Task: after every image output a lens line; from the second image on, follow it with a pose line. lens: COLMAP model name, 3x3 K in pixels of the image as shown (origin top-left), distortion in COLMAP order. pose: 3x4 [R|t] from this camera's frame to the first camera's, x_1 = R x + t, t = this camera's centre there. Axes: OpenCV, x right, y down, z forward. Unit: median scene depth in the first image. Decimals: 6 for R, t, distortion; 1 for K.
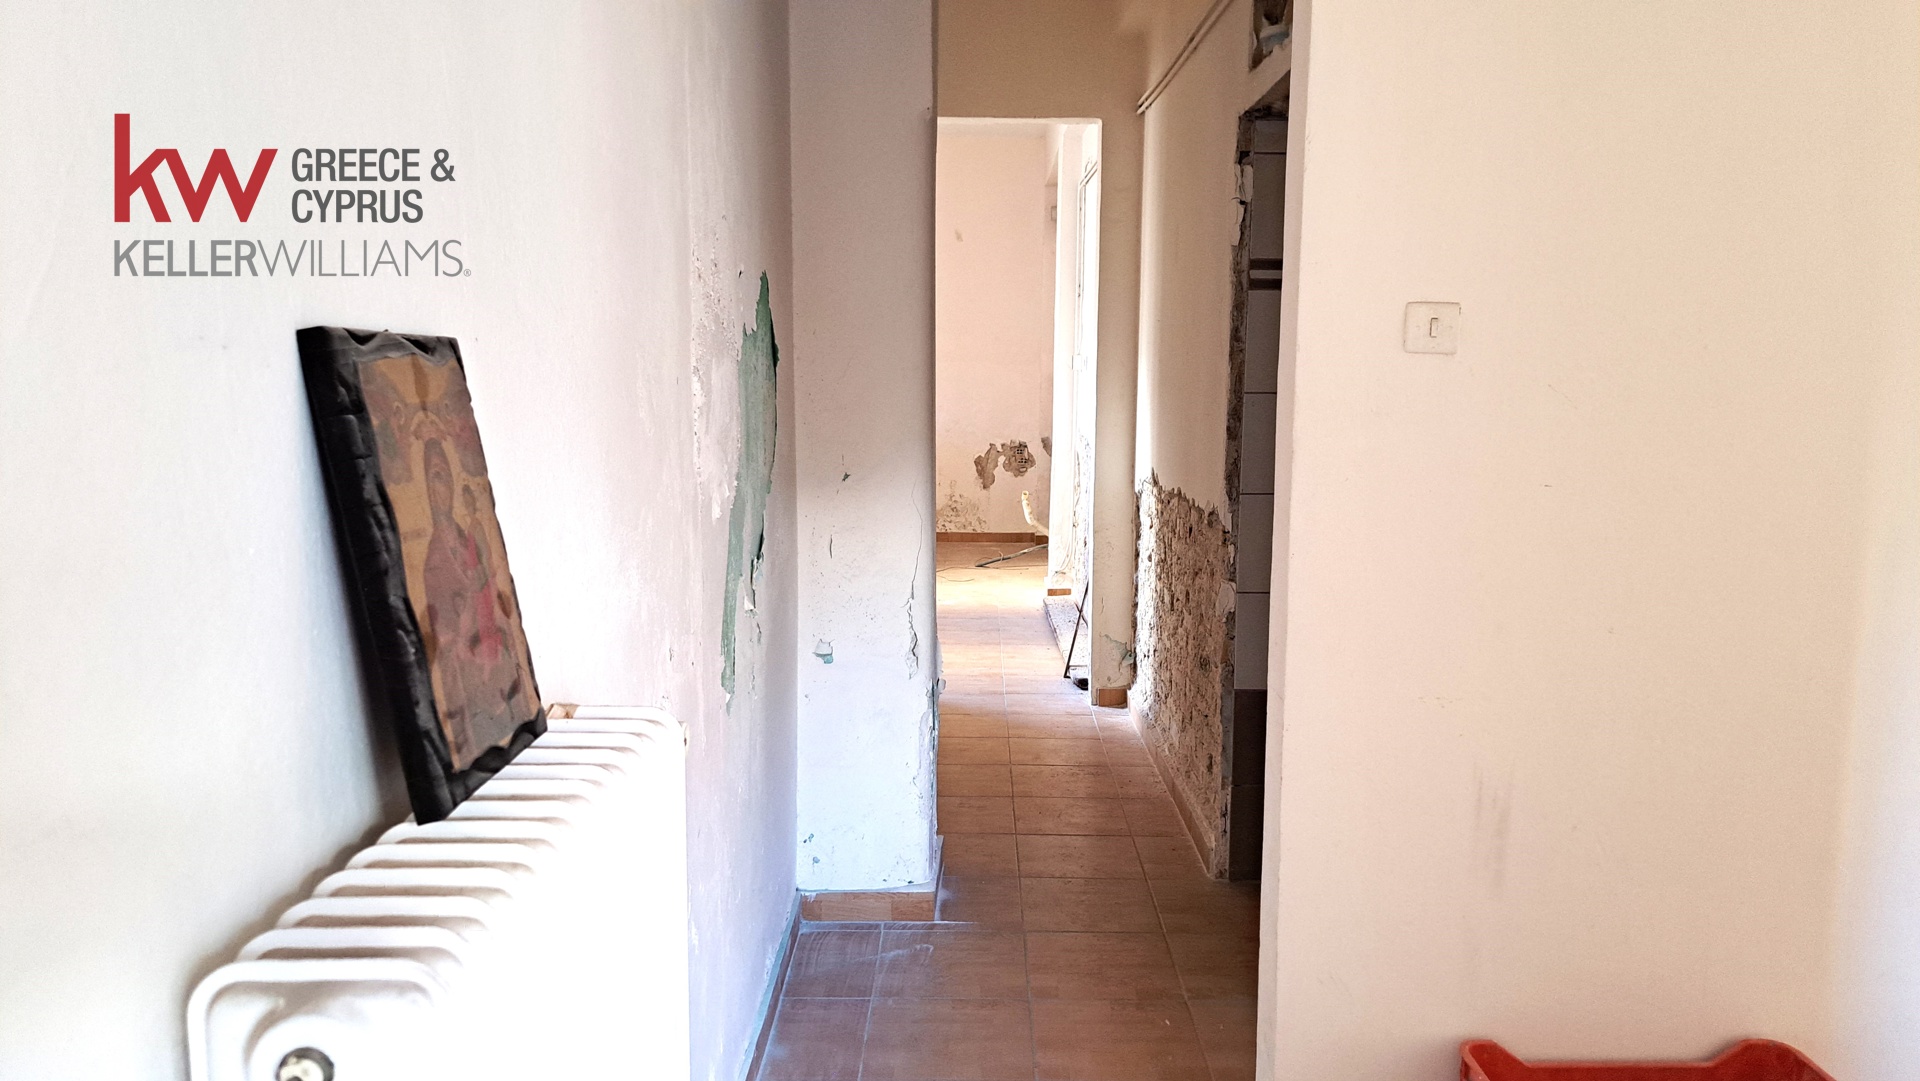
lens RADIAL K [[1386.0, 0, 962.1], [0, 1386.0, 537.3], [0, 0, 1]] dist [0.033029, -0.027799]
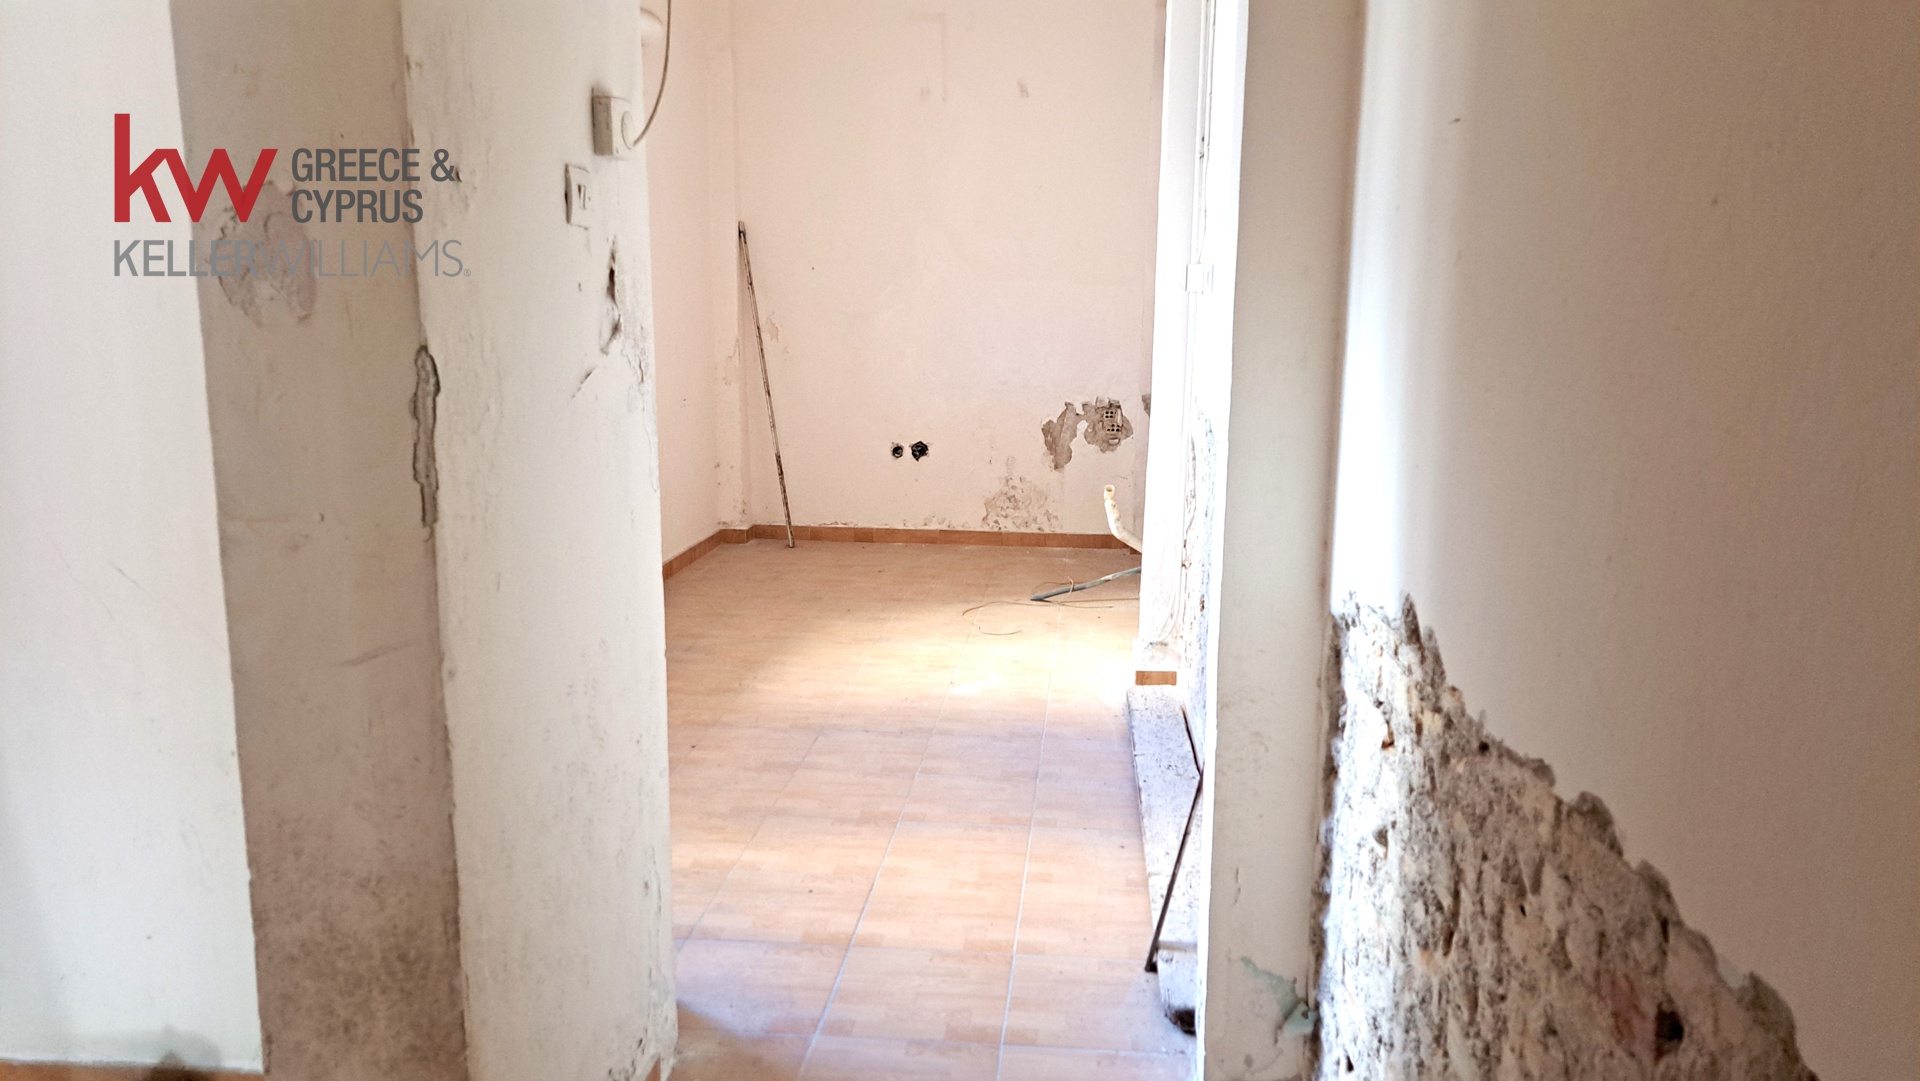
lens RADIAL K [[1386.0, 0, 956.2], [0, 1386.0, 542.1], [0, 0, 1]] dist [0.033029, -0.027799]
pose [[0.995732, 0.017209, -0.090671, 0.034081], [-0.012054, 0.998296, 0.057089, -0.043324], [0.091499, -0.055752, 0.994243, 0.367869]]
